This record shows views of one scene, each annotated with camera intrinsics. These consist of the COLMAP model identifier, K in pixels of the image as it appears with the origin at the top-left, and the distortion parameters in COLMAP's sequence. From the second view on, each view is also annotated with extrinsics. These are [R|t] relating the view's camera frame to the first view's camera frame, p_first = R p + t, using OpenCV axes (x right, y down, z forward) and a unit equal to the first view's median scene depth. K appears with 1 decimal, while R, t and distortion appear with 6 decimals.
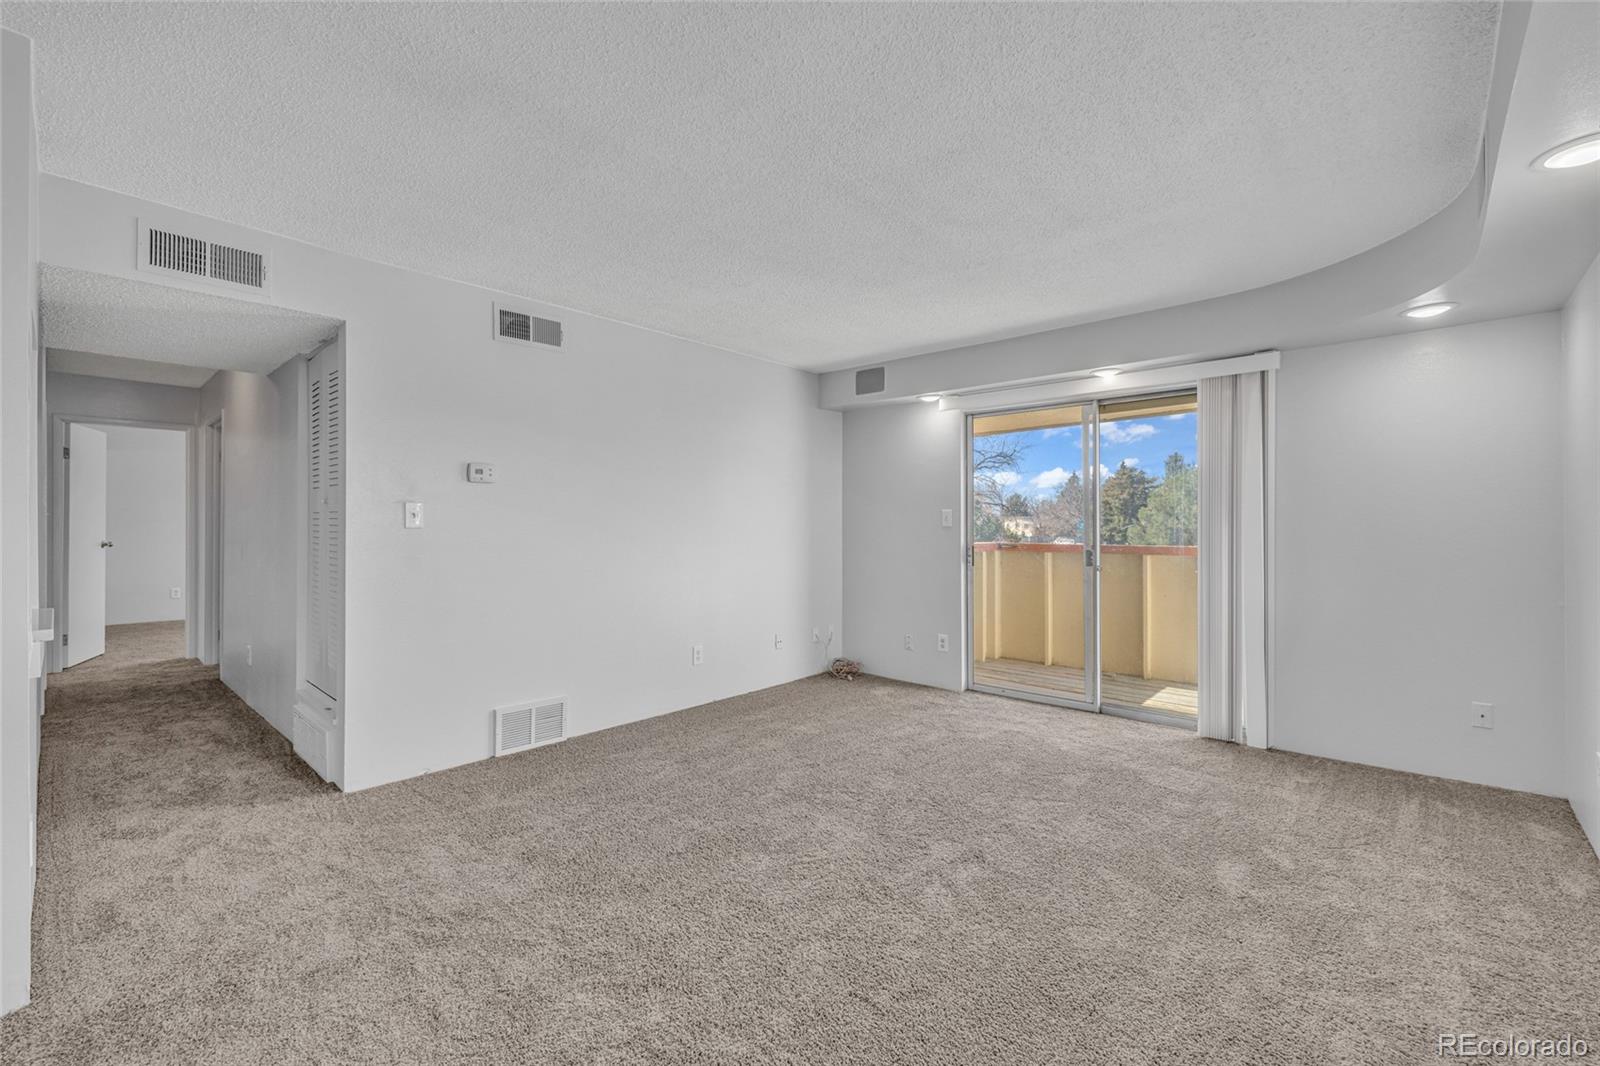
lens RADIAL K [[683.9, 0, 789.0], [0, 683.9, 520.7], [0, 0, 1]] dist [-0.000503, -0.000055]
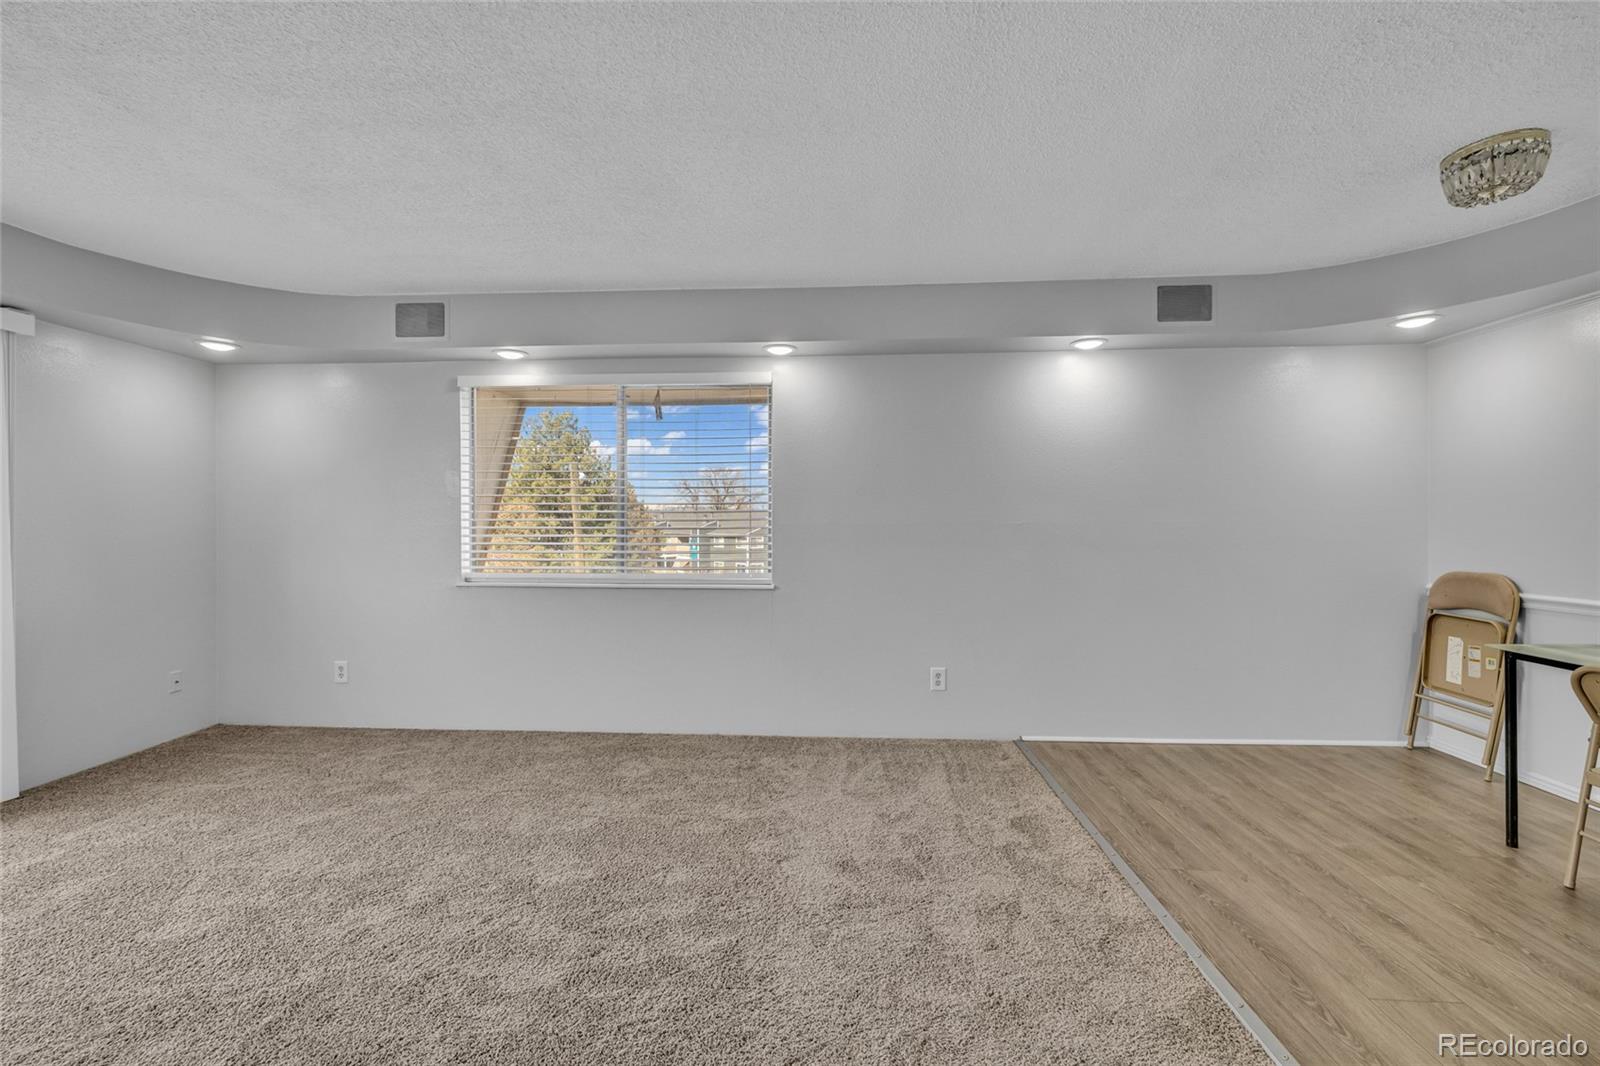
lens RADIAL K [[654.7, 0, 798.3], [0, 654.7, 531.5], [0, 0, 1]] dist [-0.001113, -0.000708]
pose [[-0.639031, -0.001194, 0.769180, -0.476056], [-0.010158, 0.999925, -0.006888, 0.019471], [-0.769114, -0.012215, -0.638995, 0.781864]]
